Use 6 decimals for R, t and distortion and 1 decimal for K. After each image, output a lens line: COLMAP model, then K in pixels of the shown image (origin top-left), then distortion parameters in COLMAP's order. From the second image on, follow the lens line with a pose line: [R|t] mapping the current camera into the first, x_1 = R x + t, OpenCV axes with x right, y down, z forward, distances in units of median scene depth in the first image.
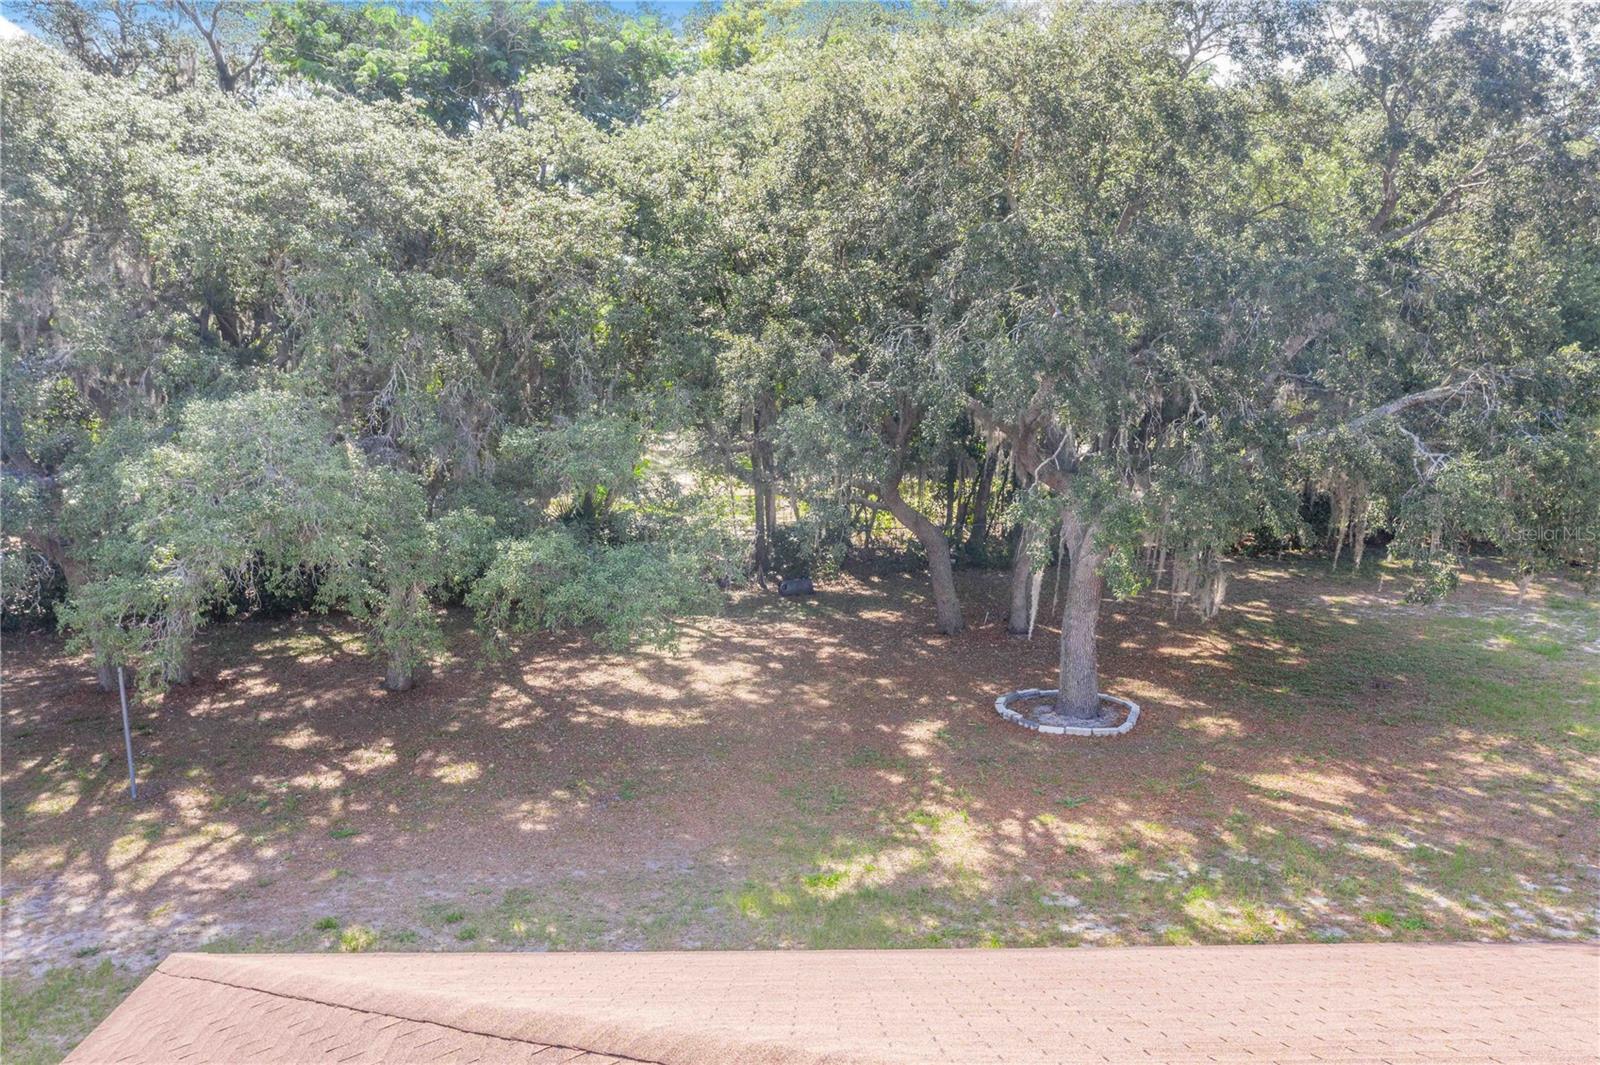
lens RADIAL K [[1254.5, 0, 800.2], [0, 1254.5, 558.9], [0, 0, 1]] dist [-0.014741, 0.010986]
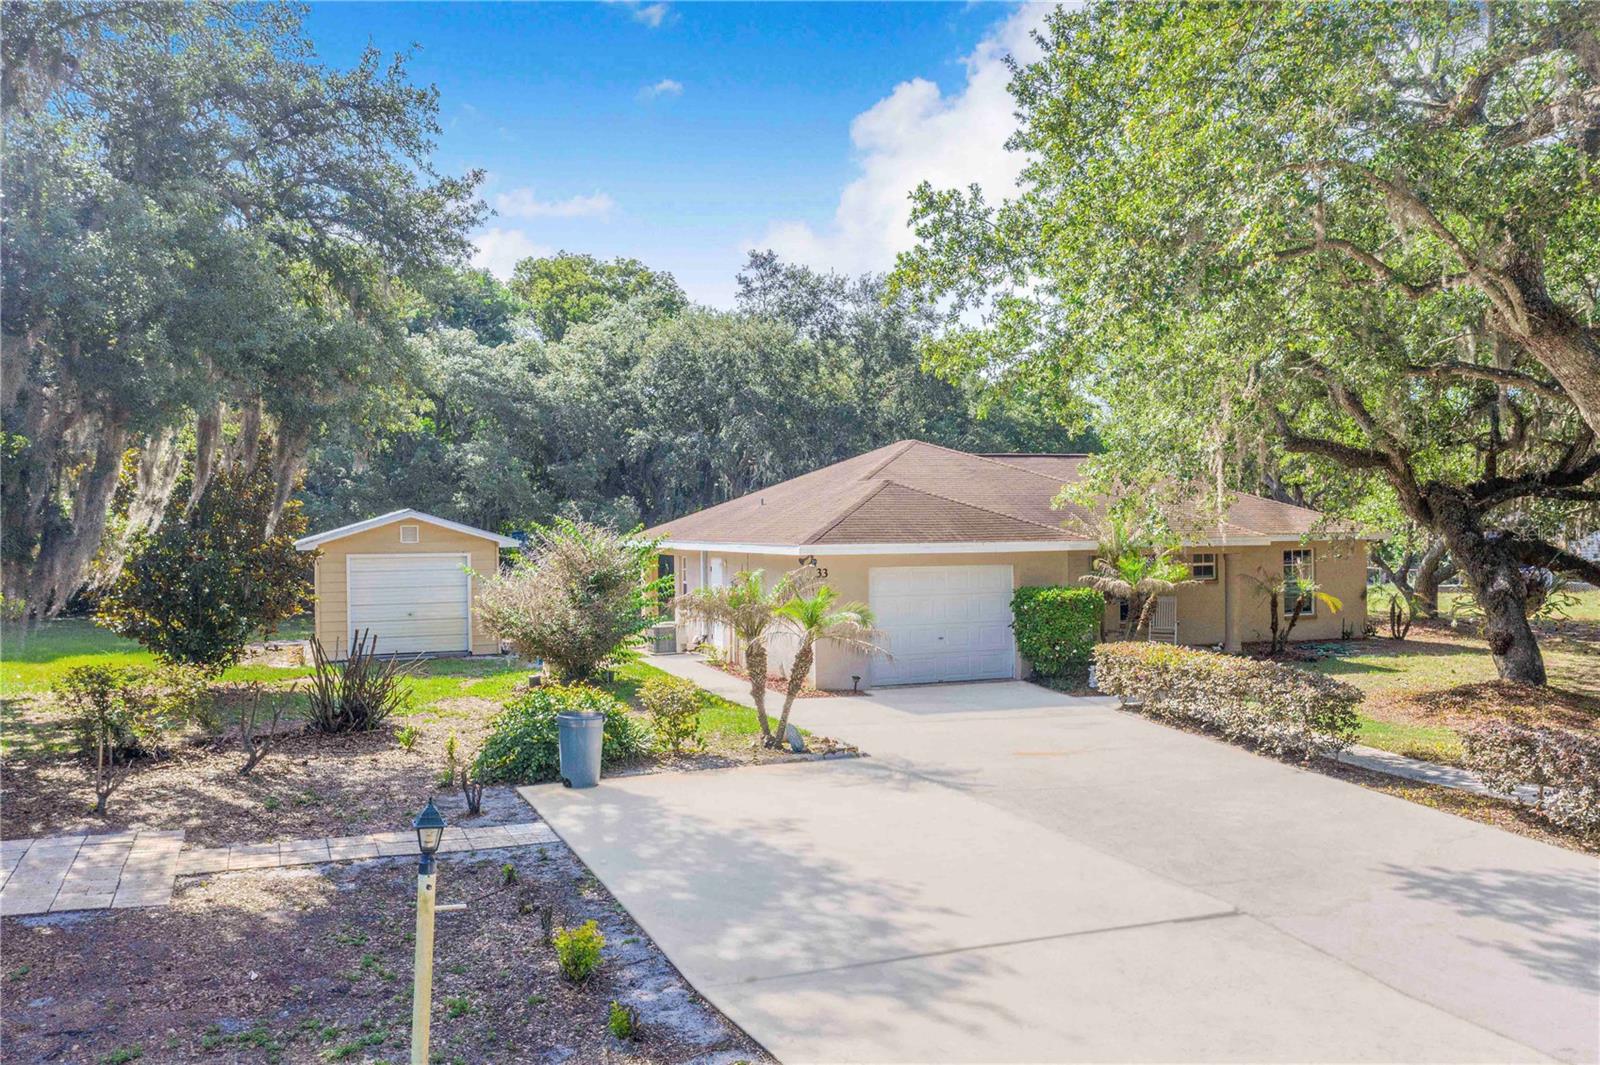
lens RADIAL K [[1254.5, 0, 800.2], [0, 1254.5, 558.9], [0, 0, 1]] dist [-0.014741, 0.010986]
pose [[0.932224, -0.000816, 0.361882, -0.711194], [0.056005, 0.988275, -0.142041, 0.496750], [-0.357523, 0.152681, 0.921339, -1.539432]]
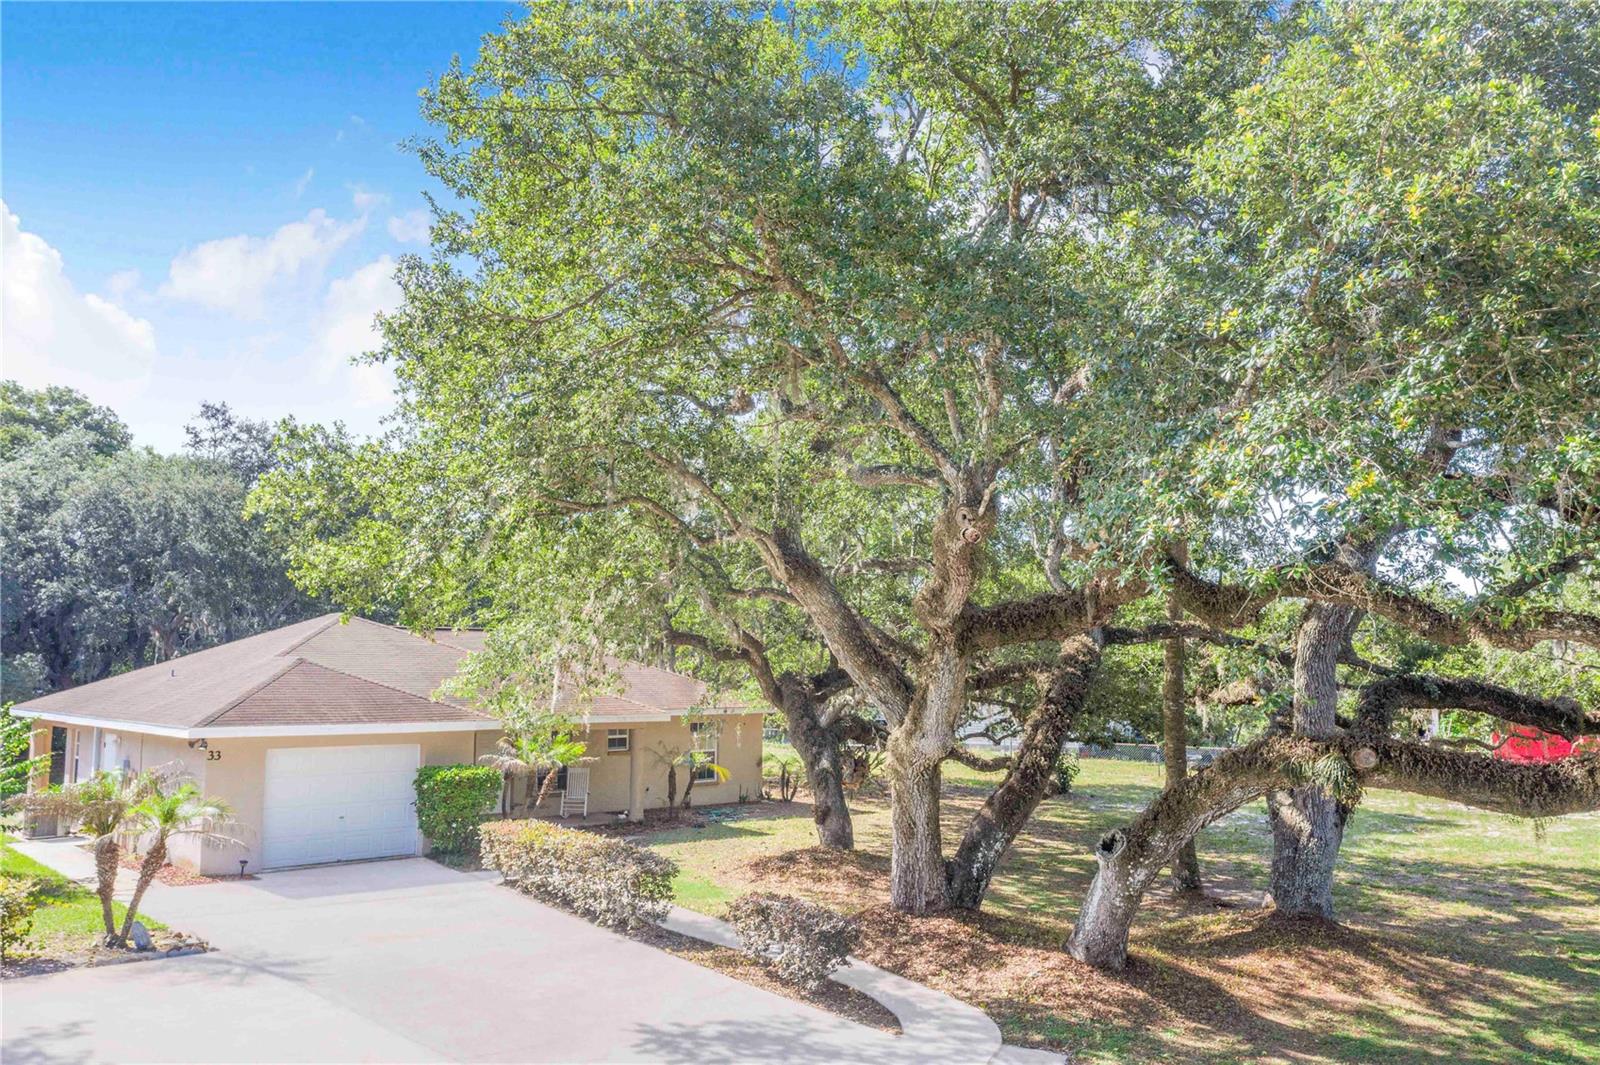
lens RADIAL K [[1254.5, 0, 800.2], [0, 1254.5, 558.9], [0, 0, 1]] dist [-0.014741, 0.010986]
pose [[0.725009, 0.083660, 0.683639, -0.680892], [0.100416, 0.969149, -0.225092, 0.482388], [-0.681380, 0.231842, 0.694241, -1.707744]]
